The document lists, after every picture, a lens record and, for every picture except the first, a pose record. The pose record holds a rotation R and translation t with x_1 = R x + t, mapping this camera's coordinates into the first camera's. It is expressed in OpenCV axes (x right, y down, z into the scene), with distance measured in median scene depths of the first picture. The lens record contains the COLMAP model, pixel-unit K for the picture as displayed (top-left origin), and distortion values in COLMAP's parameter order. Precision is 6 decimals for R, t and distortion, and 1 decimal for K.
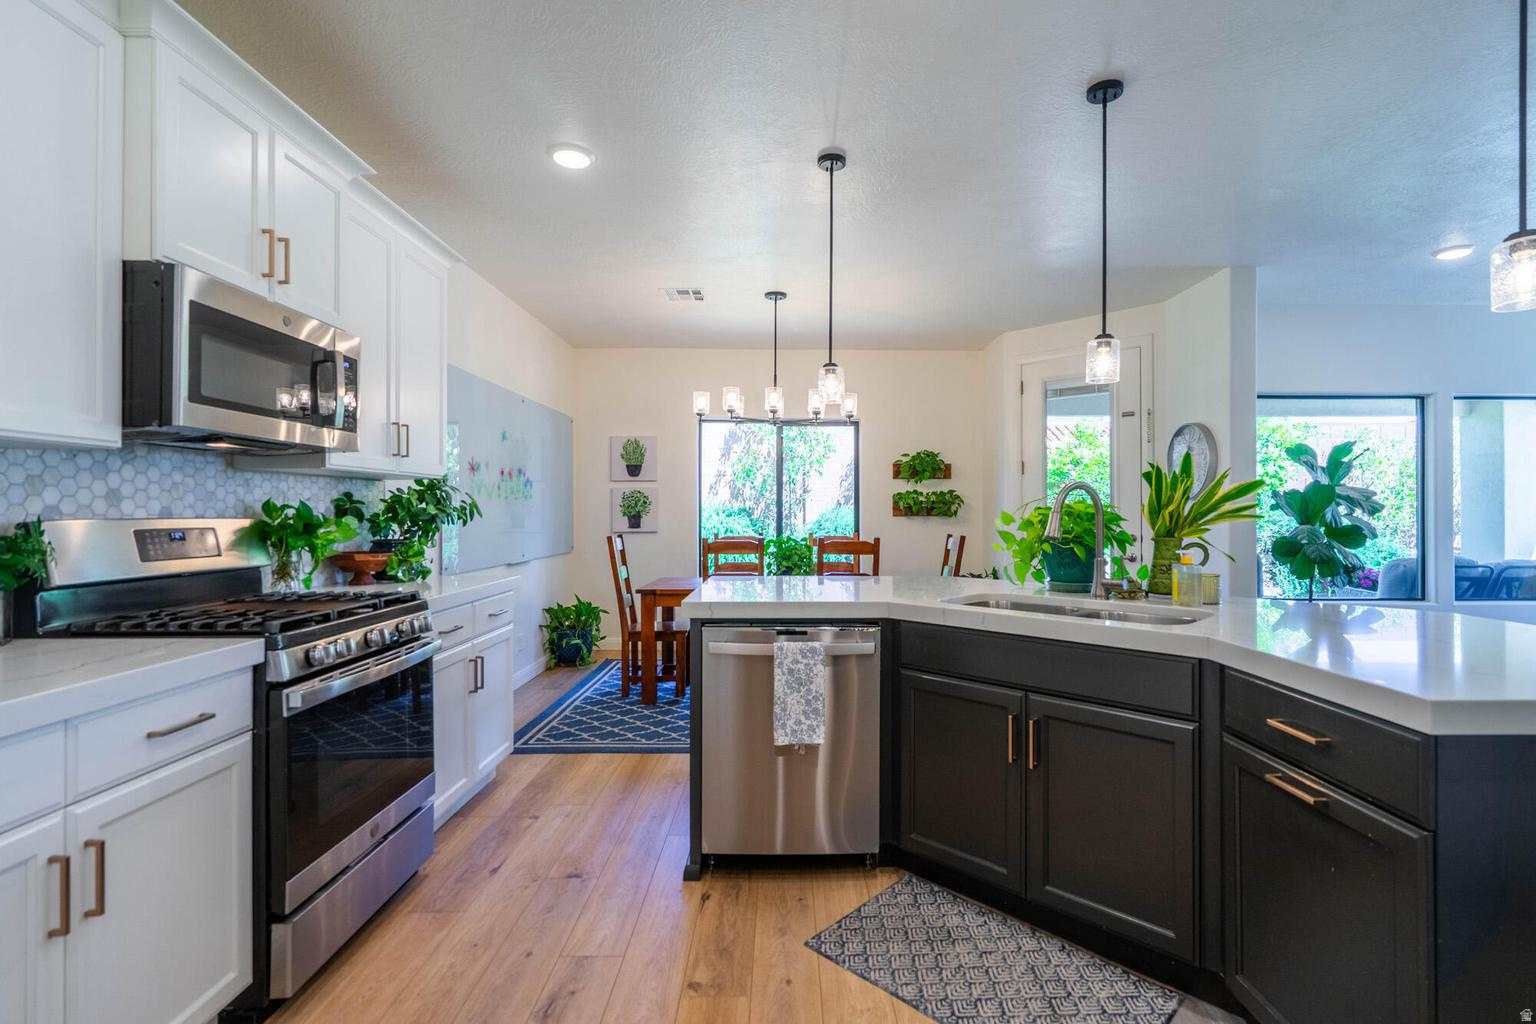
lens RADIAL K [[717.8, 0, 768.0], [0, 717.8, 512.0], [0, 0, 1]] dist [-0.002629, -0.000334]
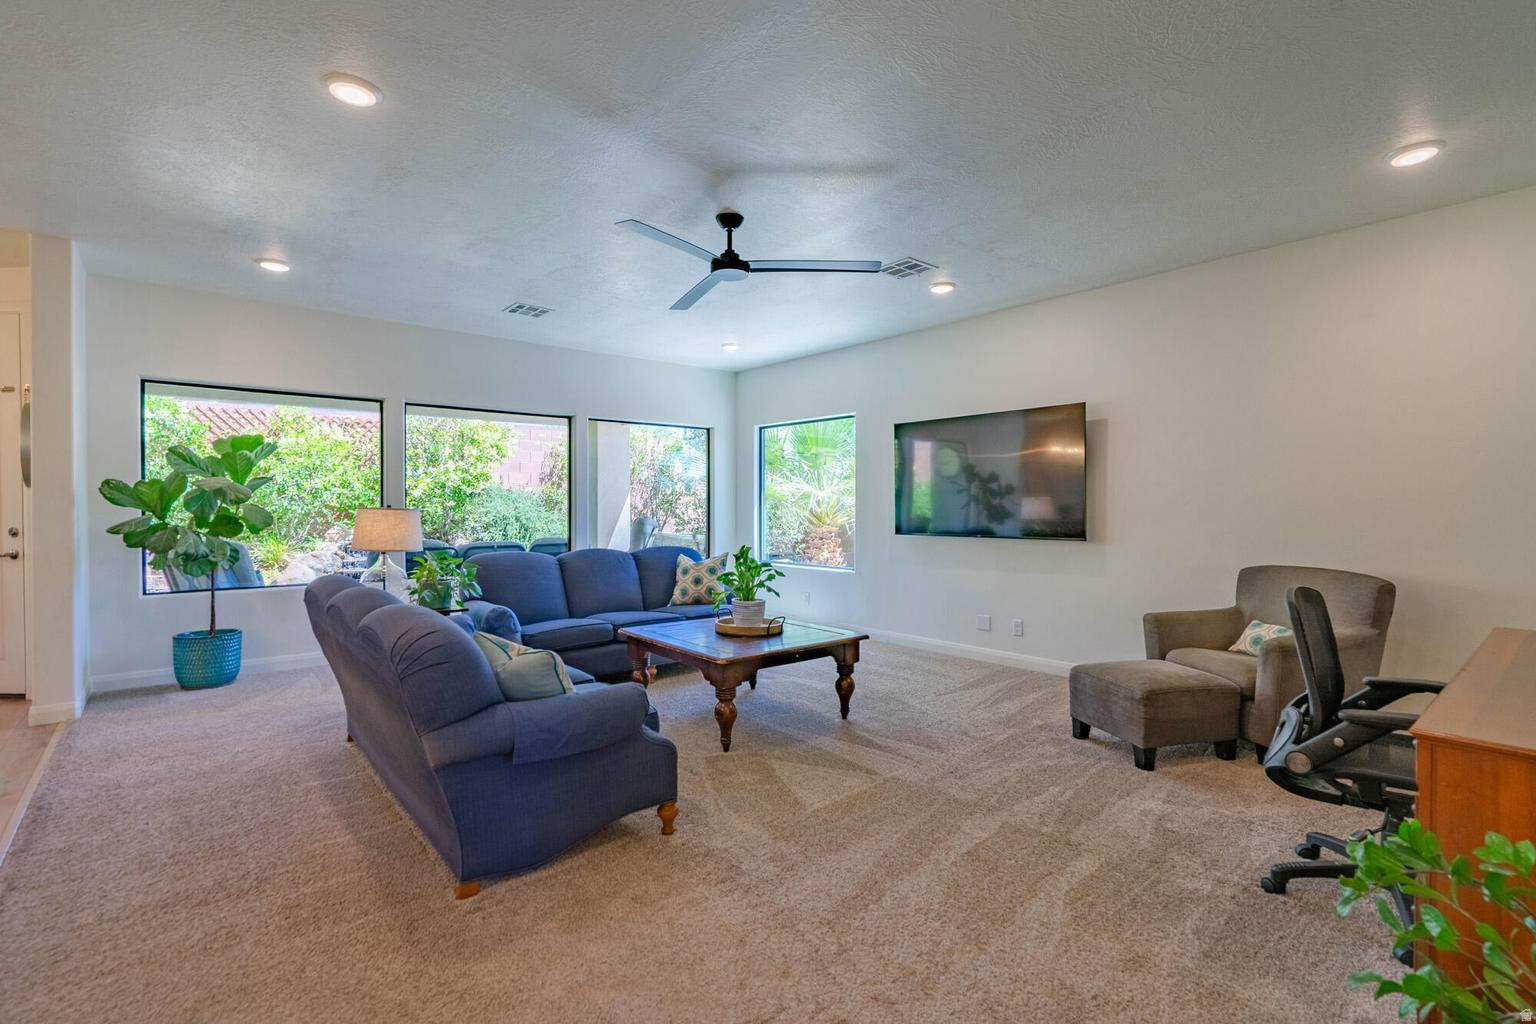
lens RADIAL K [[717.8, 0, 768.0], [0, 717.8, 512.0], [0, 0, 1]] dist [-0.002629, -0.000334]
pose [[0.769117, -0.007299, 0.639067, 0.539542], [0.001033, 0.999948, 0.010177, 0.003453], [-0.639108, -0.007167, 0.769084, -0.208739]]
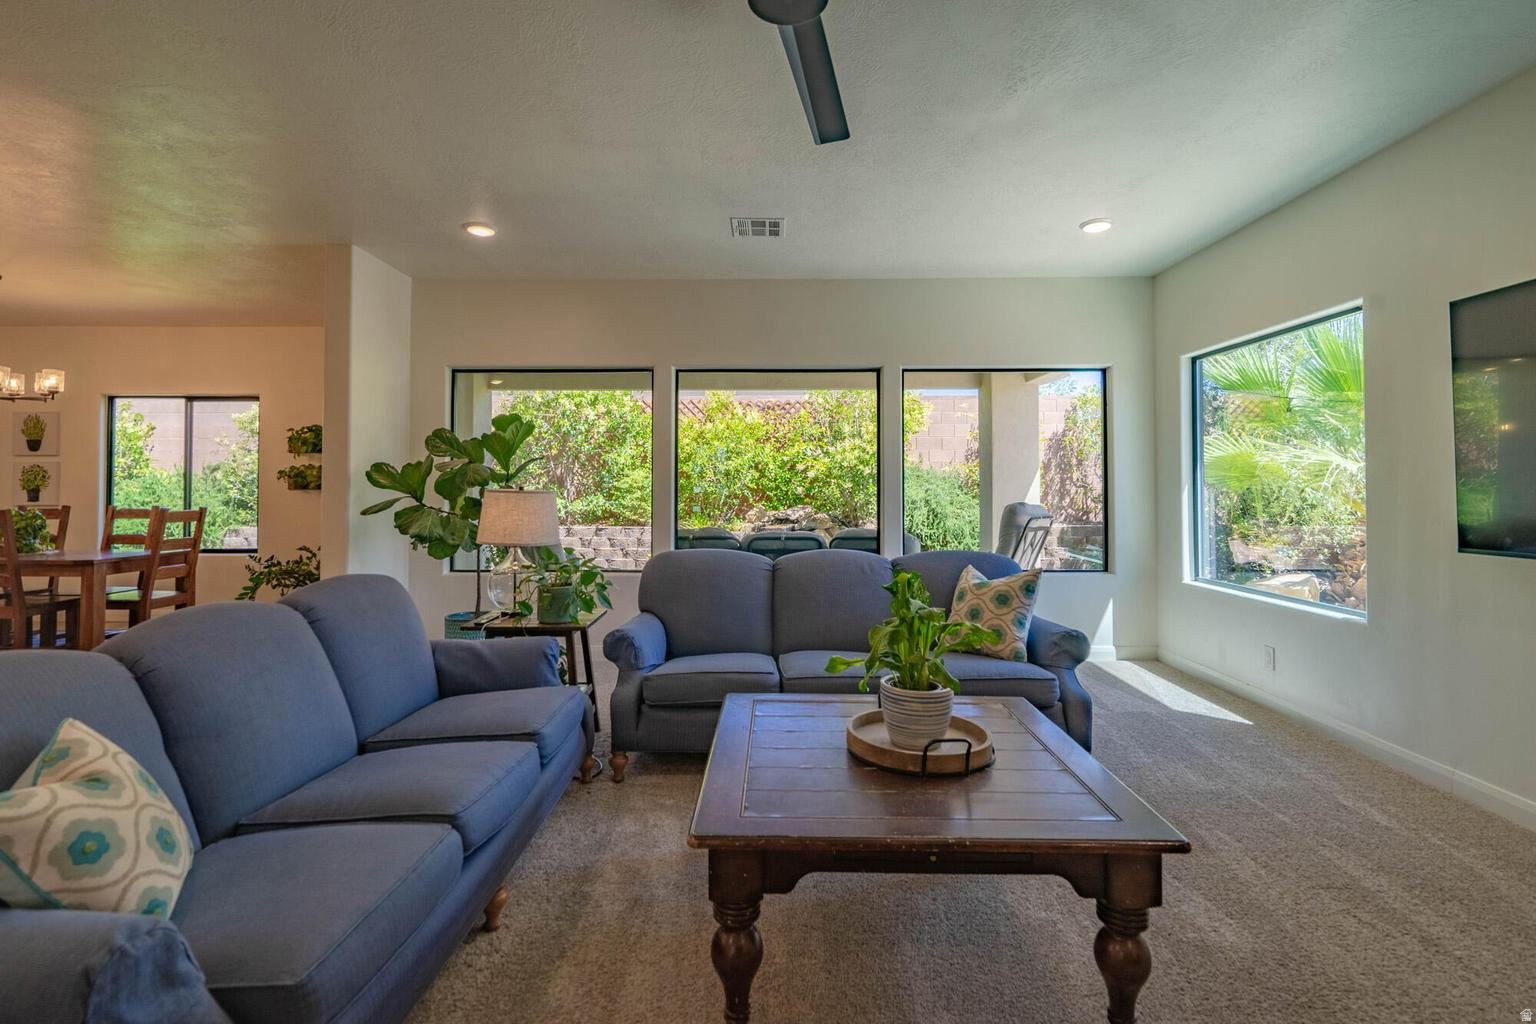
lens RADIAL K [[727.6, 0, 764.8], [0, 727.6, 472.0], [0, 0, 1]] dist [0.000897, 0.000215]
pose [[0.999863, -0.002483, -0.016347, 0.872049], [0.002136, 0.999772, -0.021235, 0.004450], [0.016396, 0.021197, 0.999641, -0.020684]]
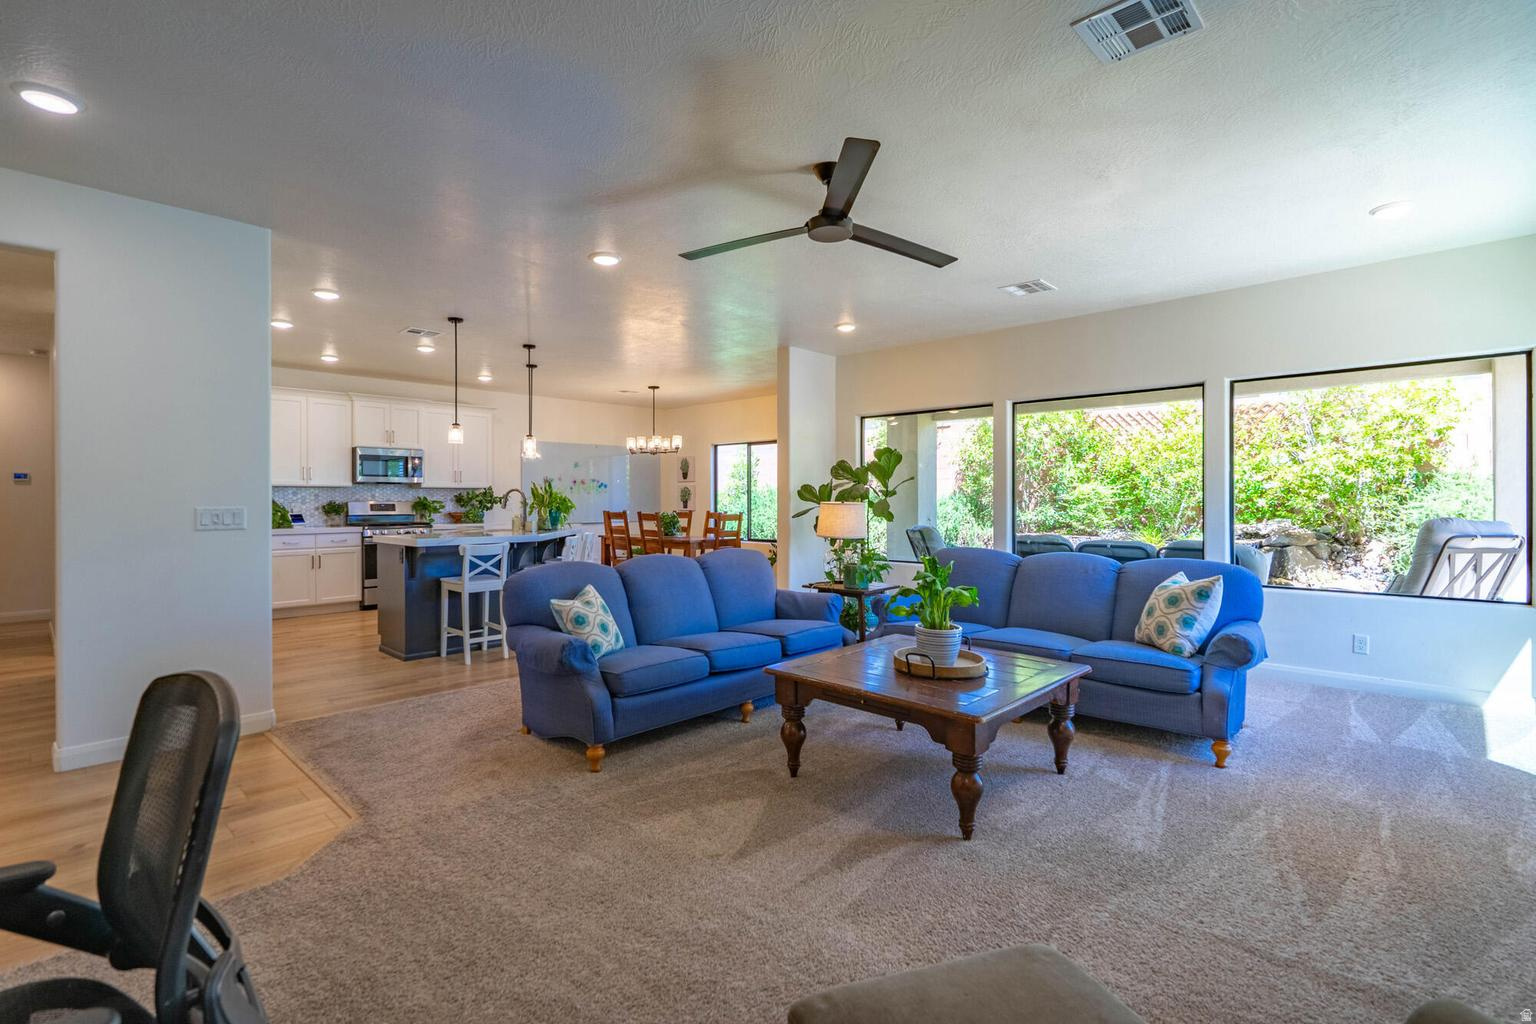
lens RADIAL K [[710.7, 0, 759.4], [0, 710.7, 495.2], [0, 0, 1]] dist [-0.001316, -0.000026]
pose [[0.713548, -0.007015, -0.700571, 1.184025], [0.003658, 0.999974, -0.006287, 0.002574], [0.700596, 0.001923, 0.713555, -0.132323]]
